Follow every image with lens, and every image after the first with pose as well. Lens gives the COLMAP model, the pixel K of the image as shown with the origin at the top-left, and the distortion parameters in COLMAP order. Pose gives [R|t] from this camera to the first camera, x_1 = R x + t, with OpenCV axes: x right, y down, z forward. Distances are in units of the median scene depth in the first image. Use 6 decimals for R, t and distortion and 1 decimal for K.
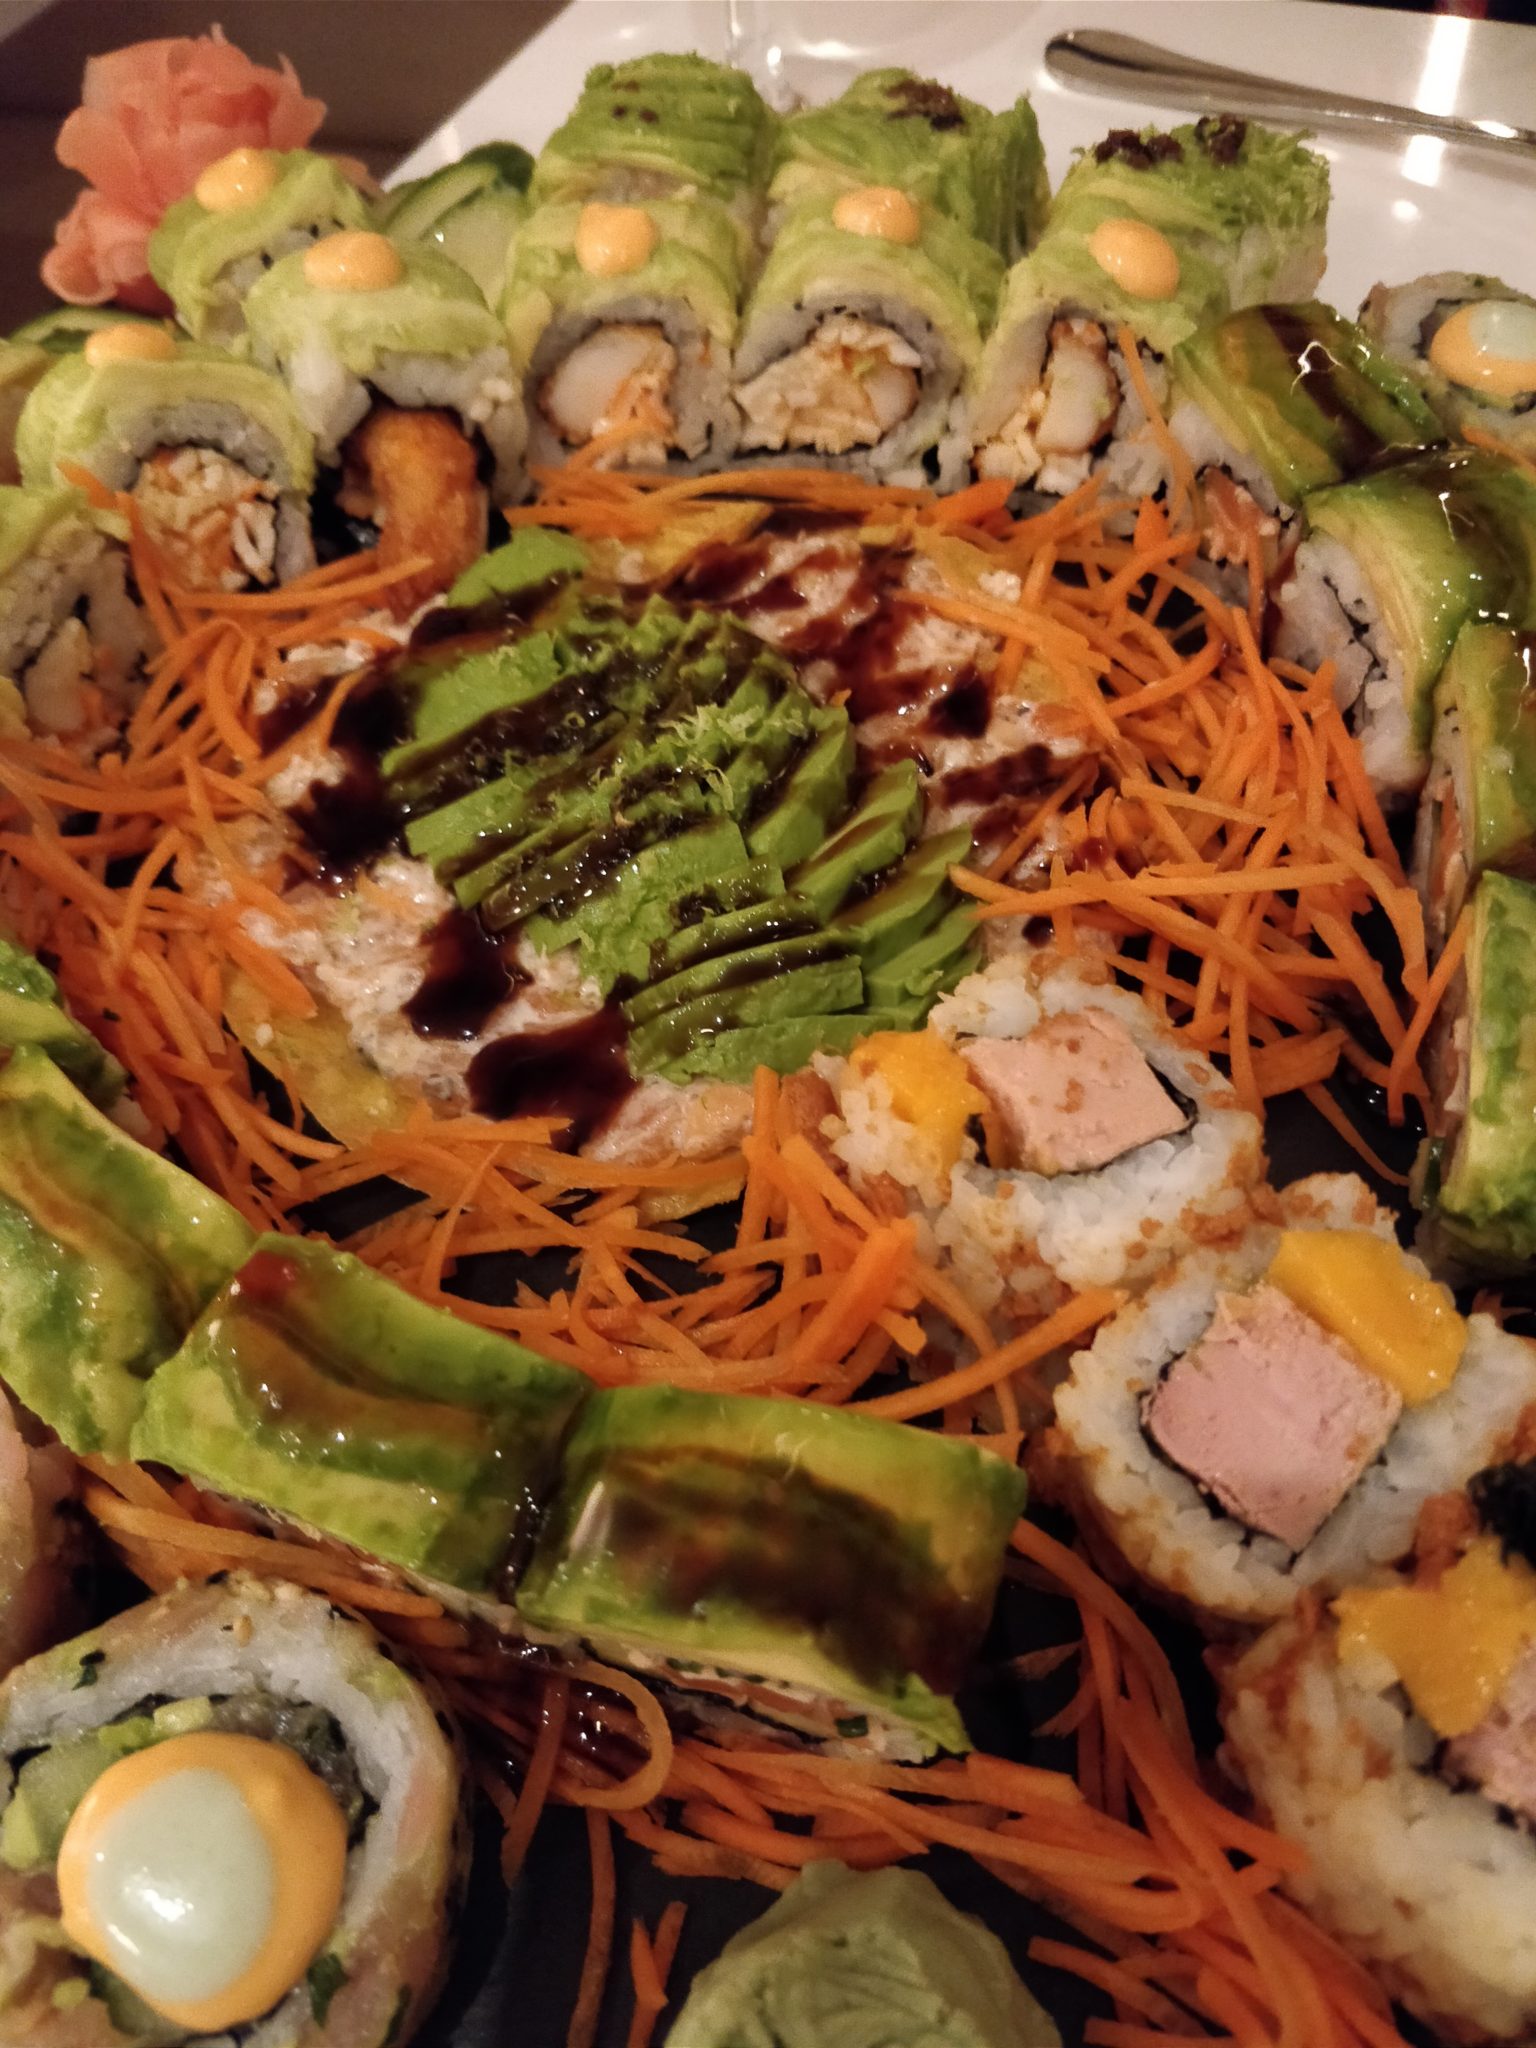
lens RADIAL K [[1733.3, 0, 768.5], [0, 1733.3, 1035.7], [0, 0, 1]] dist [-0.011333, -0.029055]
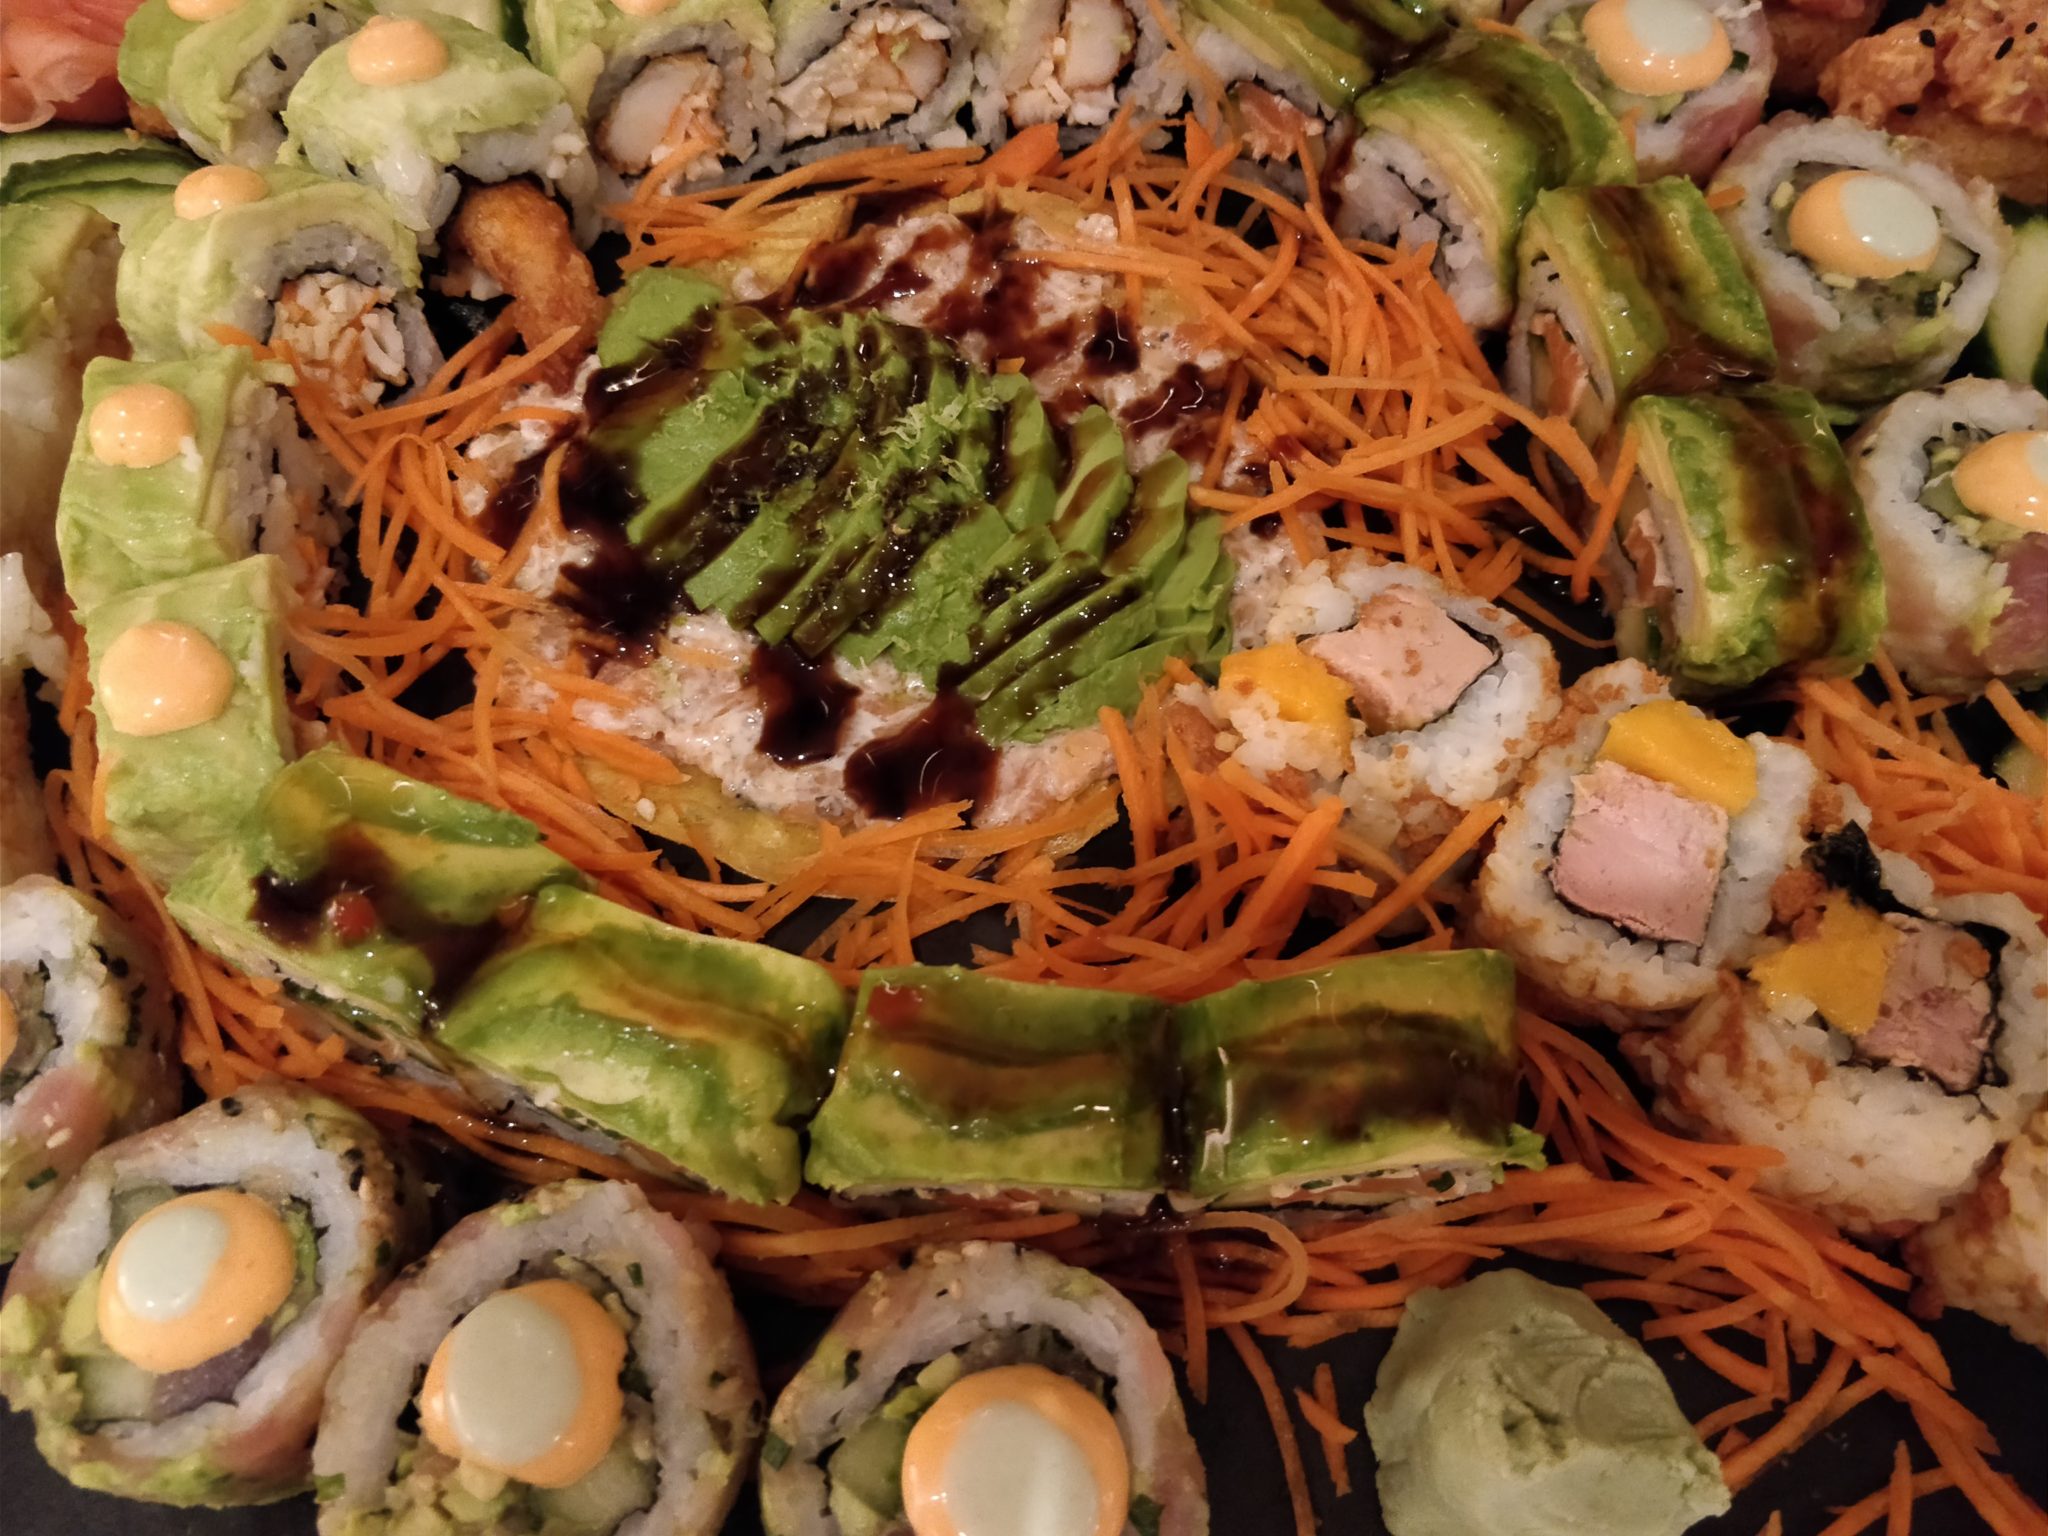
lens RADIAL K [[1733.3, 0, 1021.4], [0, 1733.3, 751.1], [0, 0, 1]] dist [-0.011333, -0.029055]
pose [[0.931029, -0.296318, 0.213025, -0.295399], [0.273541, 0.953017, 0.130133, -0.113685], [-0.241577, -0.062887, 0.968342, -0.110023]]
